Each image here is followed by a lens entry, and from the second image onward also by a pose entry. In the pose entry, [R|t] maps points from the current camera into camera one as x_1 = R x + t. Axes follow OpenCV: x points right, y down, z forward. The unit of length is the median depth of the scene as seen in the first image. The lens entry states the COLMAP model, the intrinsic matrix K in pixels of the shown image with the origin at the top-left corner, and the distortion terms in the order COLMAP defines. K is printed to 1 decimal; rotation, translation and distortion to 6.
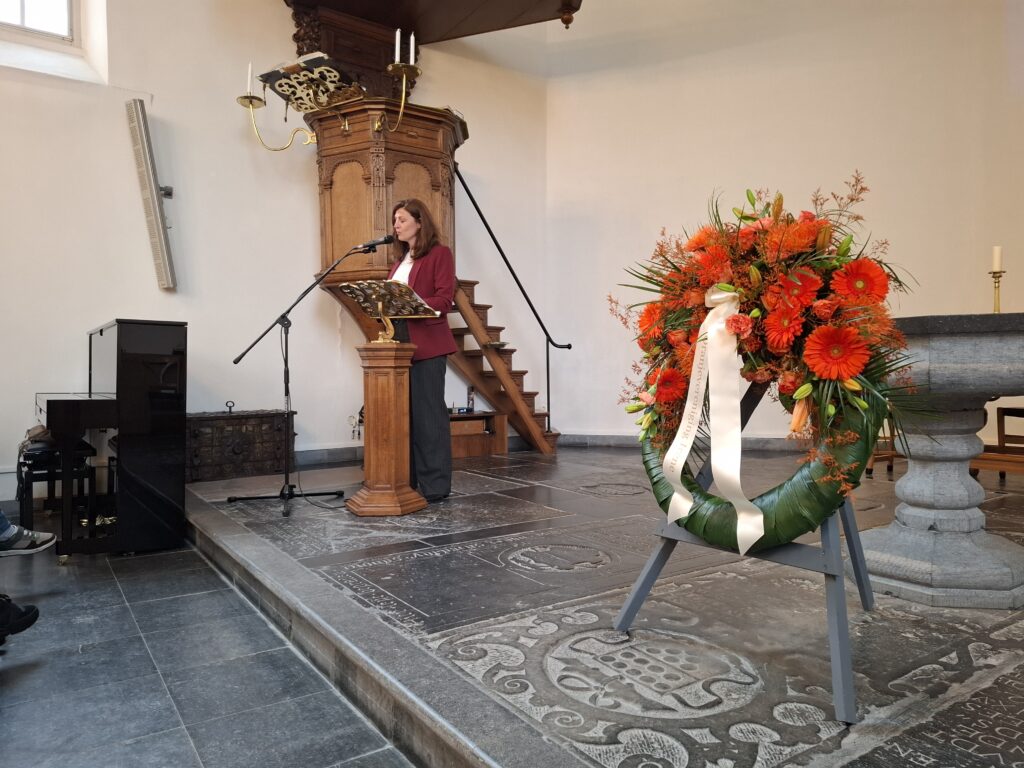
lens RADIAL K [[686.6, 0, 512.0], [0, 686.6, 384.0], [0, 0, 1]] dist [0.078416, -0.089339]
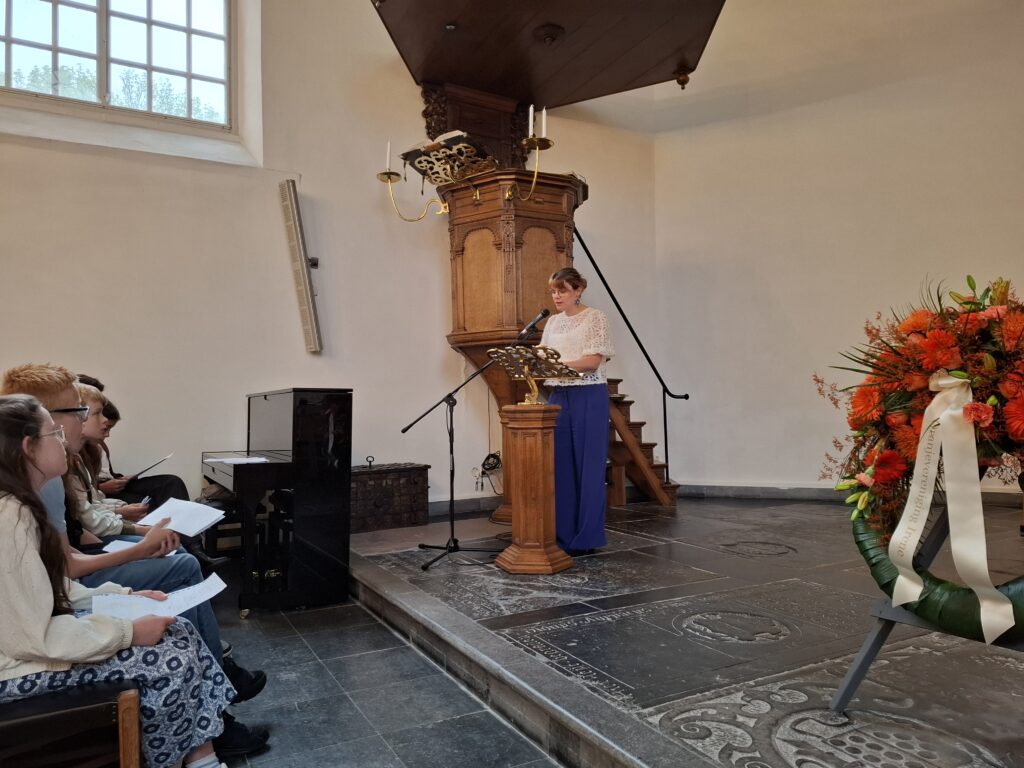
lens RADIAL K [[691.0, 0, 504.1], [0, 691.0, 385.0], [0, 0, 1]] dist [0.069826, -0.062950]
pose [[0.994883, -0.014579, -0.099979, -0.183092], [0.009788, 0.998788, -0.048243, -0.059802], [0.100561, 0.047017, 0.993819, -0.065165]]
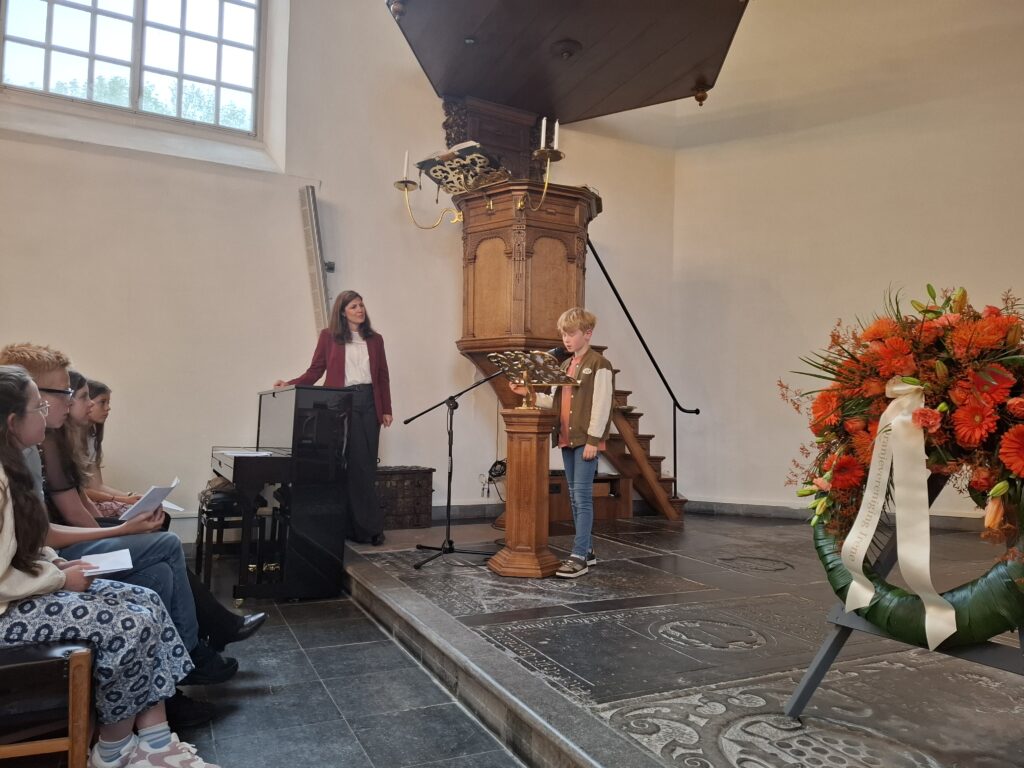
lens RADIAL K [[692.3, 0, 512.0], [0, 692.3, 387.1], [0, 0, 1]] dist [0.073027, -0.071347]
pose [[0.989798, 0.017485, -0.141404, -0.091888], [-0.027440, 0.997255, -0.068764, -0.031394], [0.139813, 0.071943, 0.987561, -0.077397]]
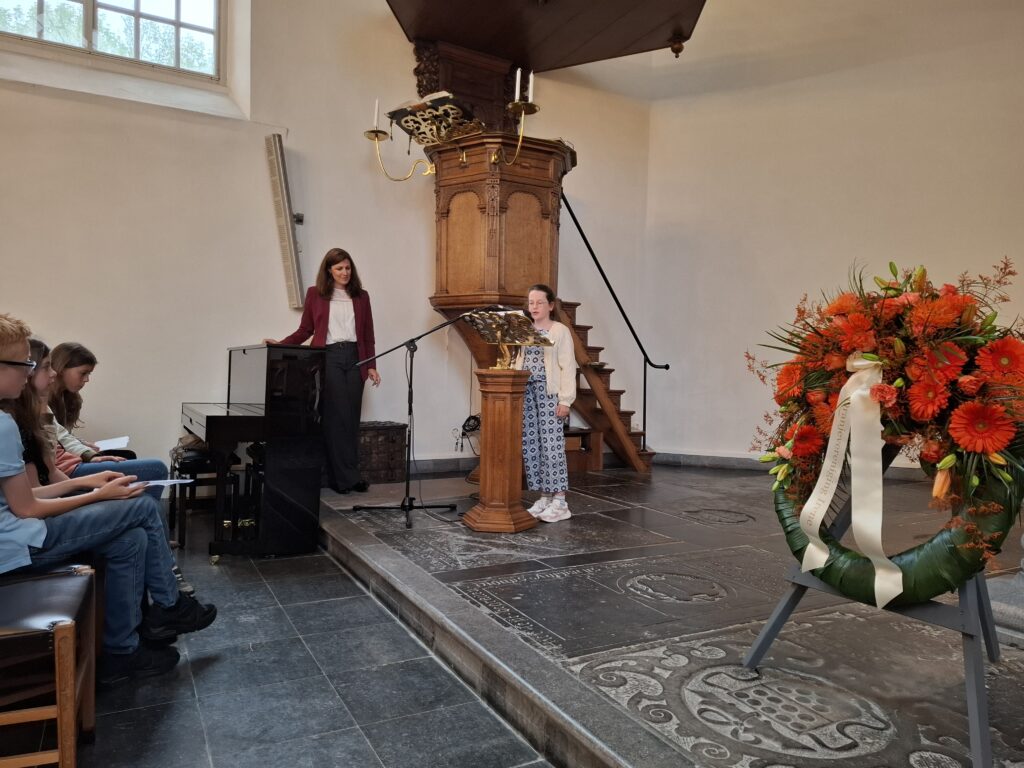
lens RADIAL K [[692.5, 0, 514.4], [0, 692.5, 380.0], [0, 0, 1]] dist [0.084115, -0.091087]
pose [[0.995024, 0.028921, -0.095347, -0.096469], [-0.029213, 0.999572, -0.001667, -0.063203], [0.095258, 0.004444, 0.995443, -0.096216]]
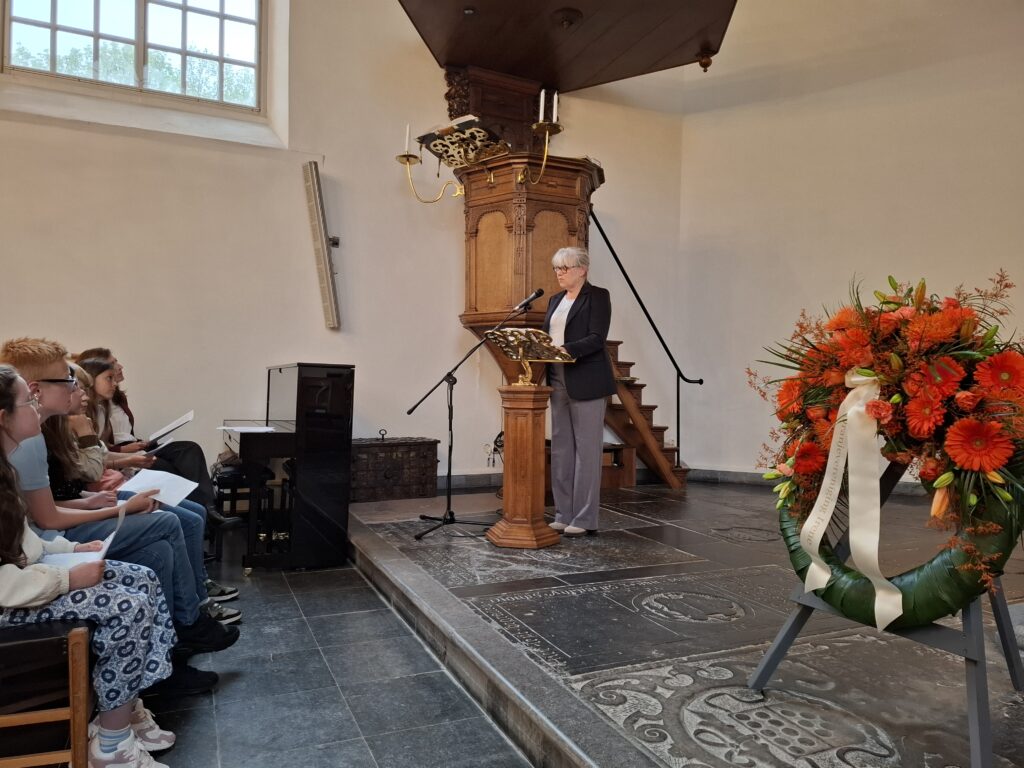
lens RADIAL K [[692.5, 0, 514.4], [0, 692.5, 380.0], [0, 0, 1]] dist [0.084115, -0.091087]
pose [[0.985188, 0.018874, -0.170436, -0.024773], [-0.022783, 0.999520, -0.021008, -0.068932], [0.169958, 0.024580, 0.985145, -0.102944]]
